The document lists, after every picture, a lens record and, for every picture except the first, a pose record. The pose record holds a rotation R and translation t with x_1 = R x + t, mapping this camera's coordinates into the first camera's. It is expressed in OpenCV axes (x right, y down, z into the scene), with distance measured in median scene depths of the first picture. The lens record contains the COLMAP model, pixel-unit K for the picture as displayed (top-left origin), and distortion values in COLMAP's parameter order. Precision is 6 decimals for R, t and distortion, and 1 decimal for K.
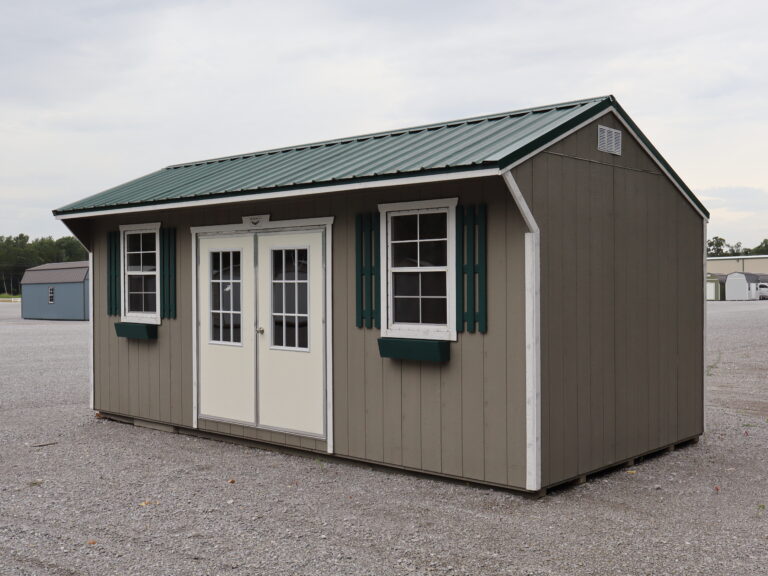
lens RADIAL K [[888.0, 0, 384.0], [0, 888.0, 288.0], [0, 0, 1]] dist [0.020493, 0.009762]
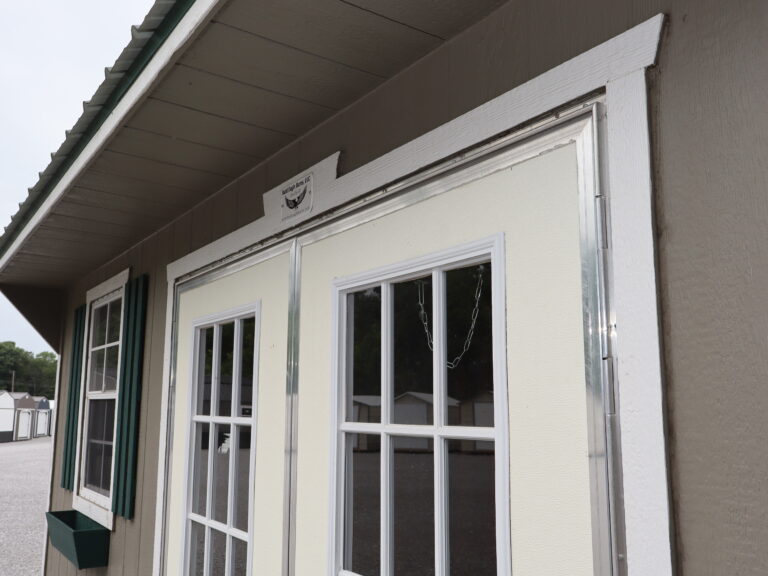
lens RADIAL K [[726.0, 0, 384.0], [0, 726.0, 288.0], [0, 0, 1]] dist [-0.004348, -0.001899]
pose [[0.972190, -0.030527, -0.232194, -0.068930], [-0.010232, 0.984985, -0.172337, -0.010225], [0.233968, 0.169920, 0.957281, 0.800151]]
